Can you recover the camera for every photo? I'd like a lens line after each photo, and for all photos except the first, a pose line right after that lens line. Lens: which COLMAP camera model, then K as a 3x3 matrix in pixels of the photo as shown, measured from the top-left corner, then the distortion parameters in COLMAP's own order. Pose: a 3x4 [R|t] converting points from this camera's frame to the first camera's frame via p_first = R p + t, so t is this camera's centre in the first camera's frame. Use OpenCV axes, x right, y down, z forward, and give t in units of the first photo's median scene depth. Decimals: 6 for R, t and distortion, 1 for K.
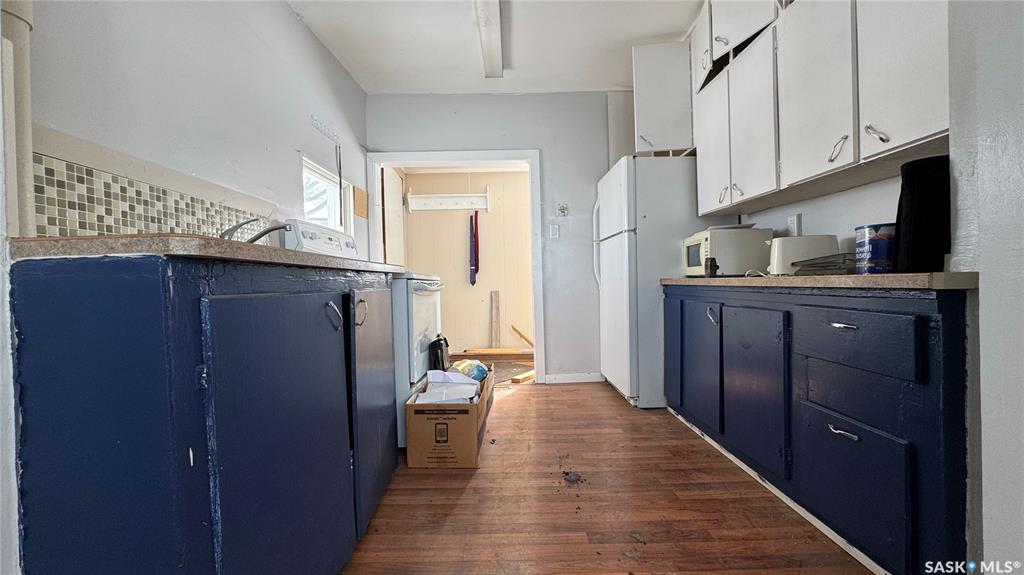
lens RADIAL K [[405.9, 0, 512.0], [0, 405.9, 287.5], [0, 0, 1]] dist [-0.000545, -0.000023]
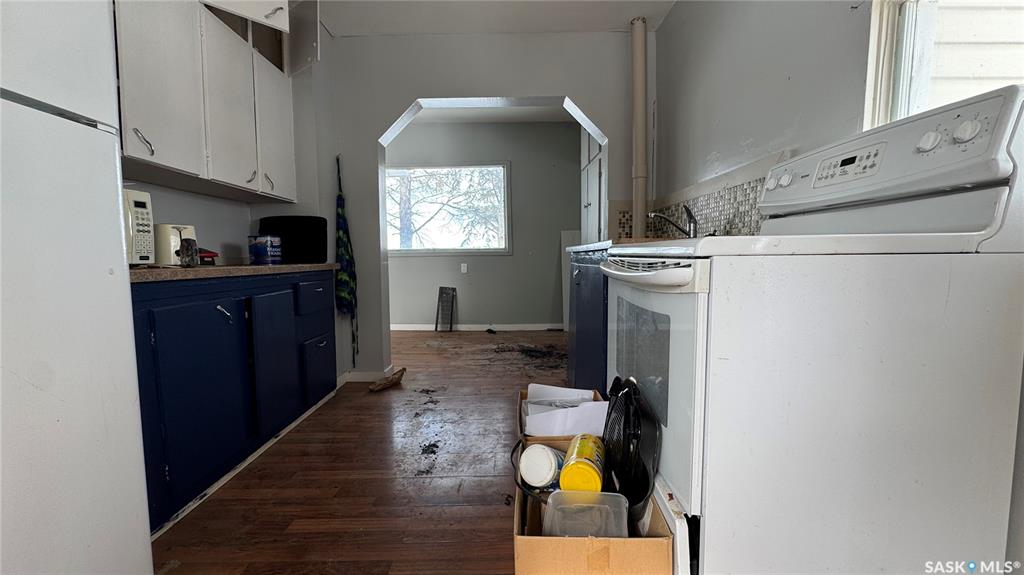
lens RADIAL K [[405.9, 0, 512.0], [0, 405.9, 287.5], [0, 0, 1]] dist [-0.000545, -0.000023]
pose [[-0.999407, 0.034132, -0.004519, -0.078051], [0.033617, 0.995728, 0.086002, -0.039032], [0.007435, 0.085799, -0.996285, 2.122800]]
